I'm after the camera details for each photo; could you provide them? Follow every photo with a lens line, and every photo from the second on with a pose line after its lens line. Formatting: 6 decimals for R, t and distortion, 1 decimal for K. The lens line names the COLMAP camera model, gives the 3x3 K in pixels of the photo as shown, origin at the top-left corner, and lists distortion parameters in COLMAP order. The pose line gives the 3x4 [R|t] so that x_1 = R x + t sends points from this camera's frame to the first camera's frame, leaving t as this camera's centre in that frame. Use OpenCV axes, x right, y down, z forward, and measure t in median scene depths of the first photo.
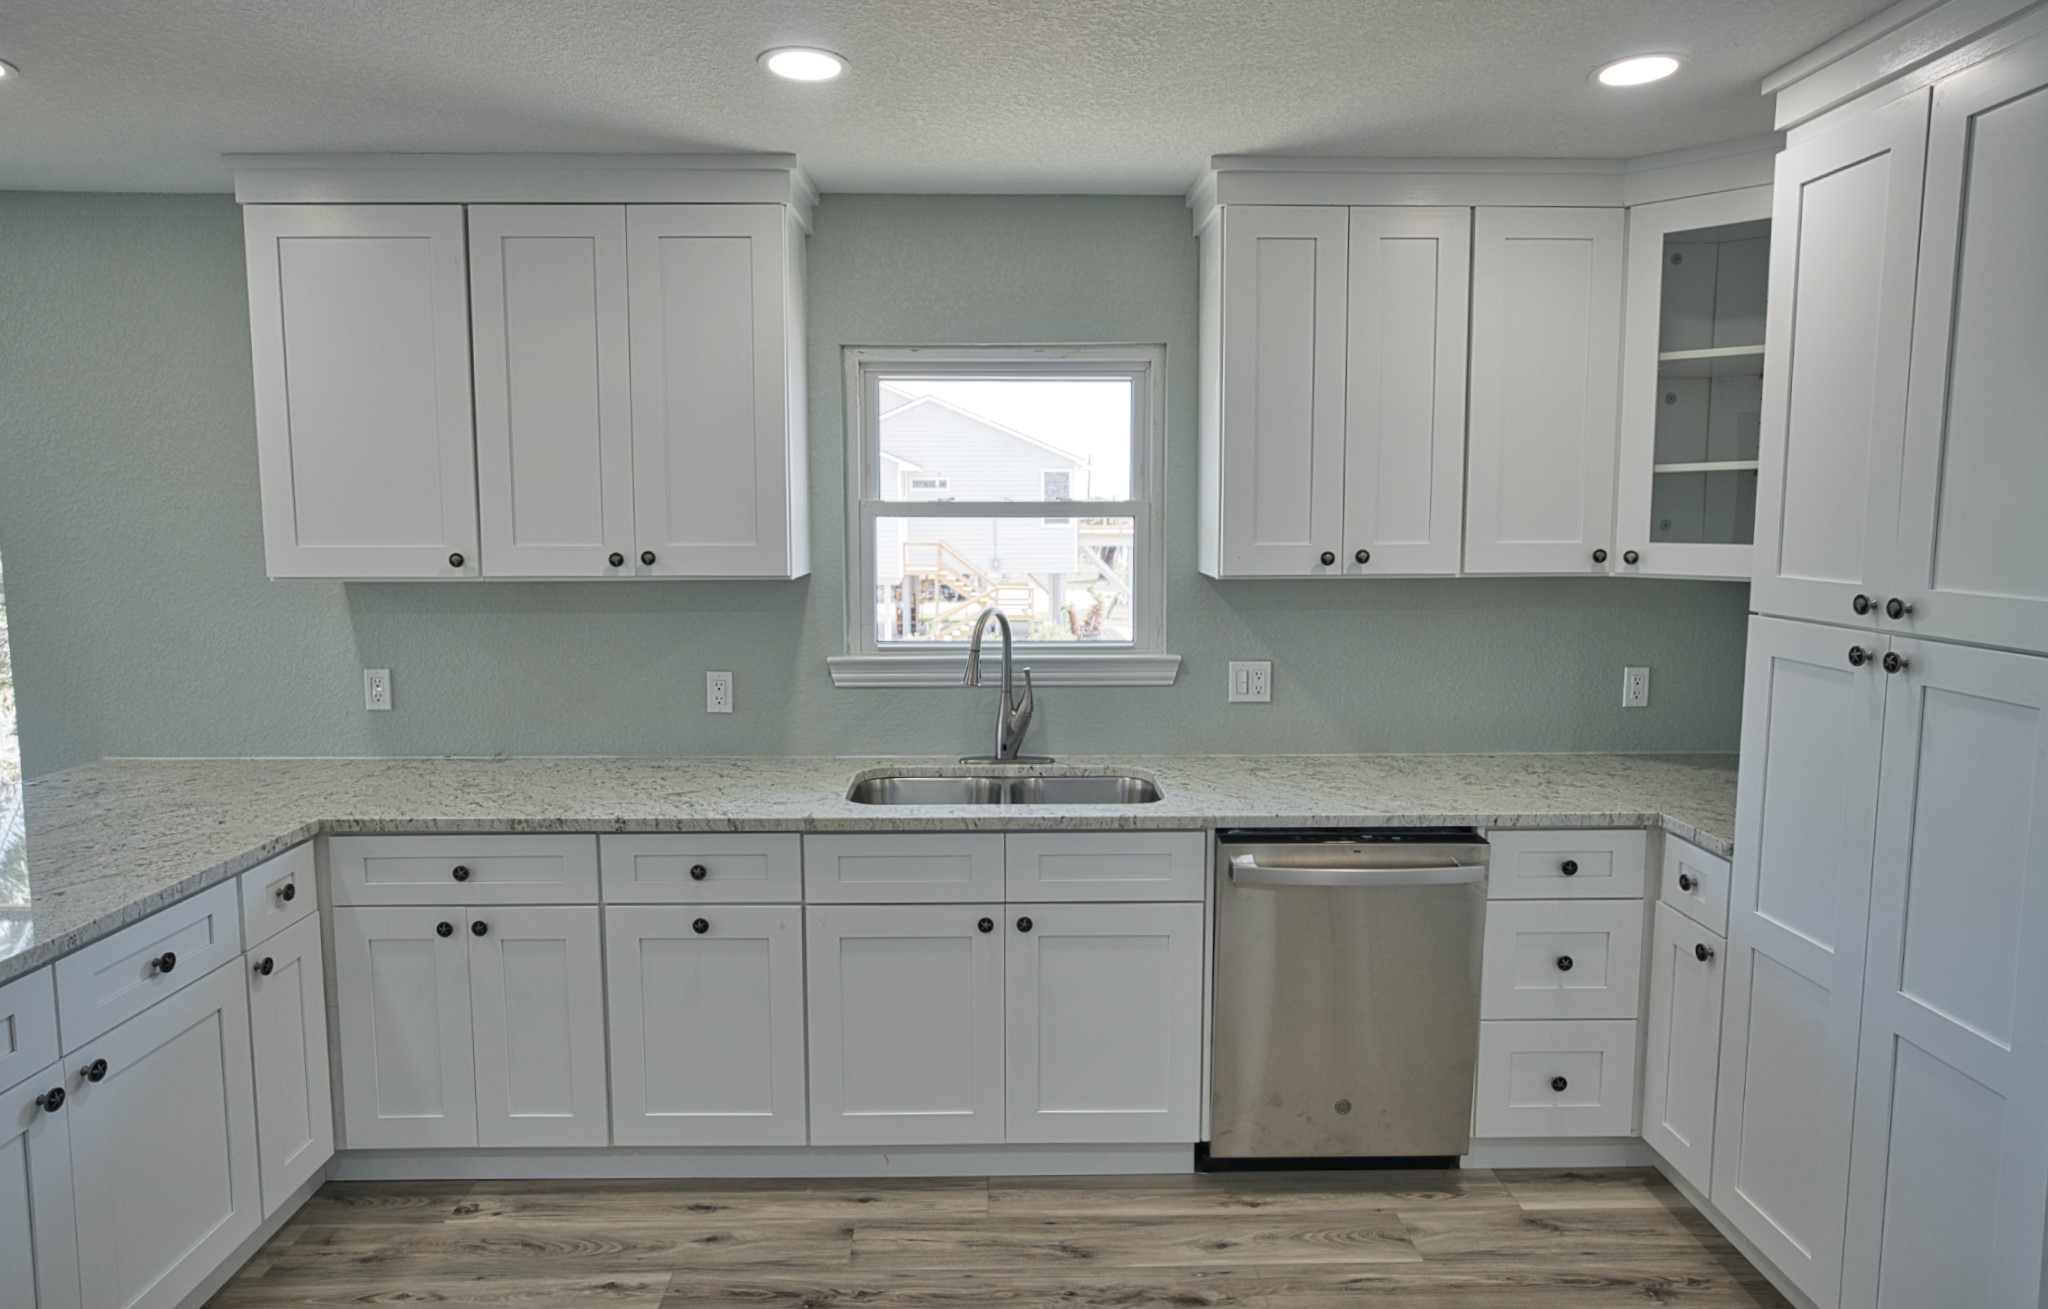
lens RADIAL K [[1166.0, 0, 1017.4], [0, 1166.0, 627.4], [0, 0, 1]] dist [-0.024860, 0.009004]
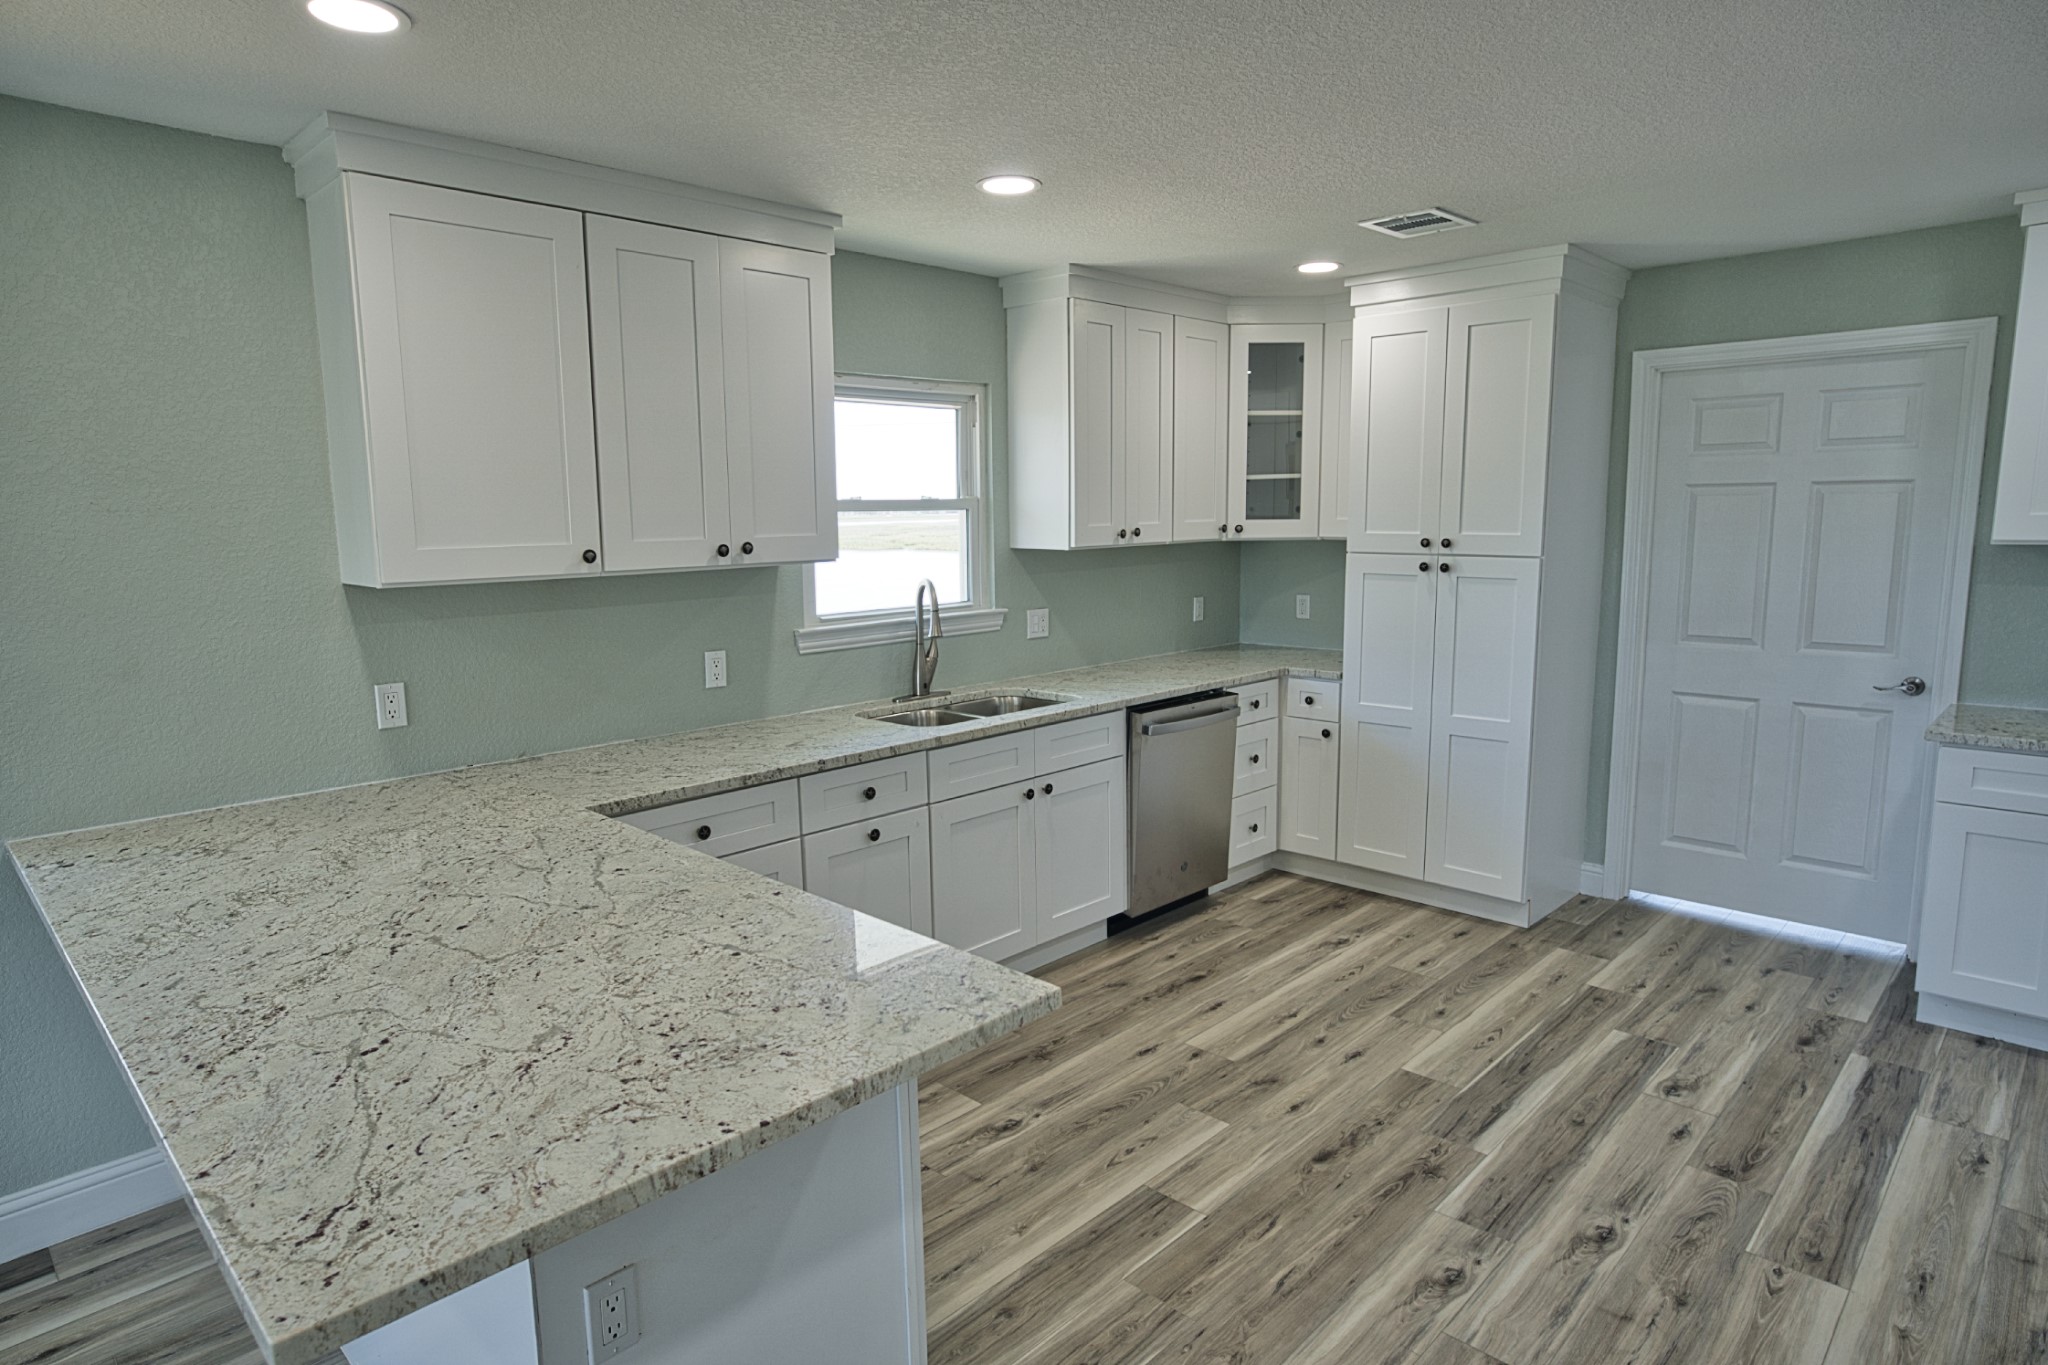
lens RADIAL K [[1168.1, 0, 1012.1], [0, 1168.1, 685.8], [0, 0, 1]] dist [-0.031708, 0.023363]
pose [[0.710657, -0.115360, 0.694016, -1.006964], [0.082352, 0.993324, 0.080785, 0.004589], [-0.698702, -0.000257, 0.715413, -0.014294]]
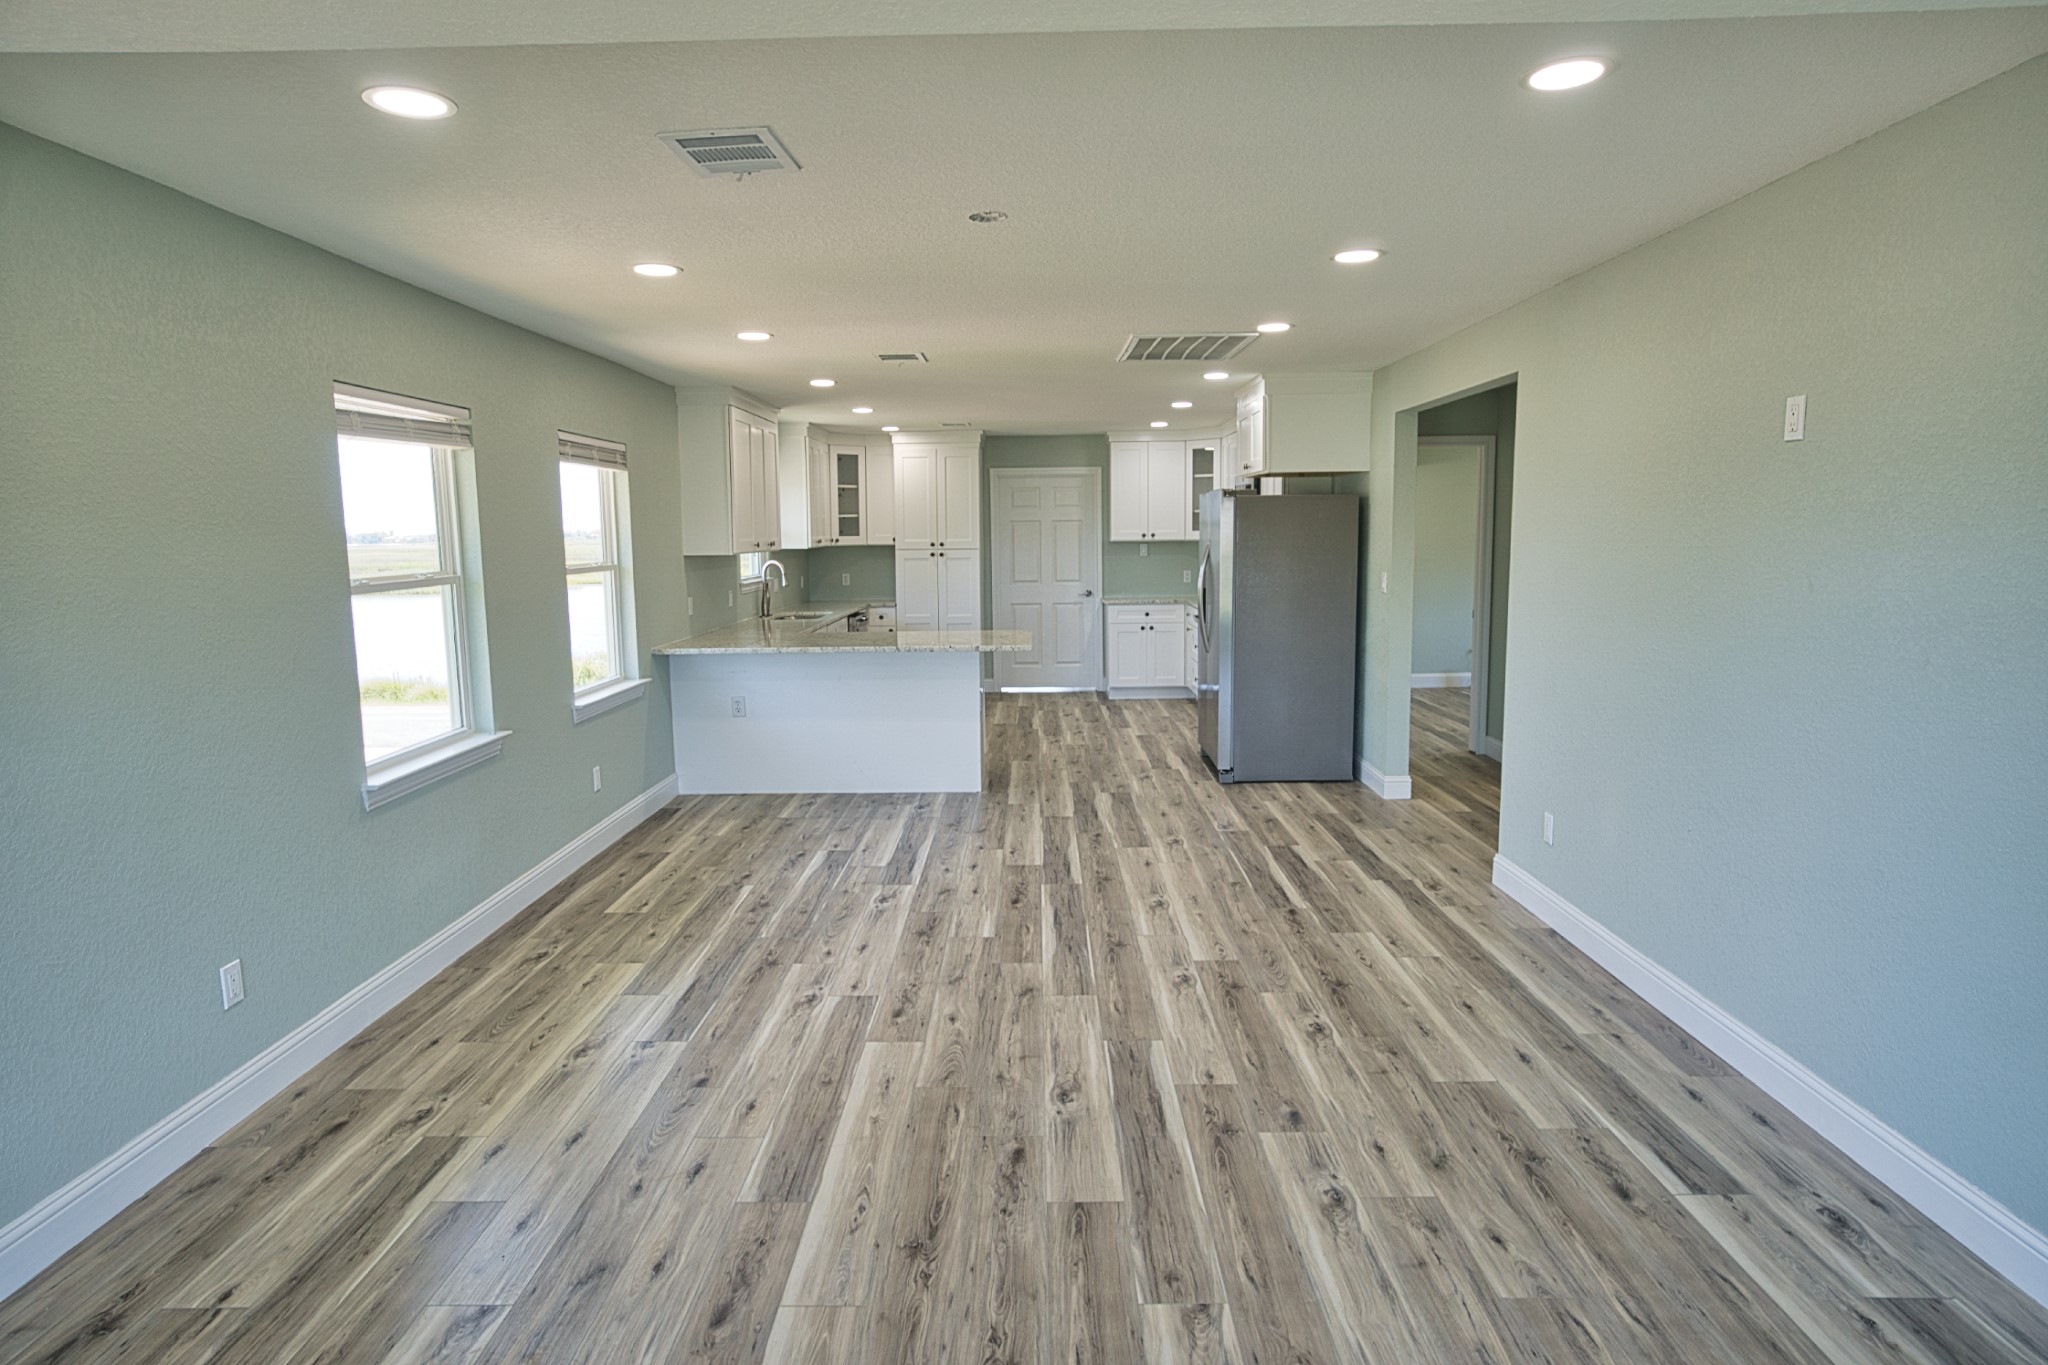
lens RADIAL K [[1168.1, 0, 1021.9], [0, 1168.1, 689.1], [0, 0, 1]] dist [-0.031708, 0.023363]
pose [[0.027887, -0.133574, 0.990646, -3.356426], [0.111043, 0.985312, 0.129729, -0.011881], [-0.993424, 0.106387, 0.042310, 0.330924]]
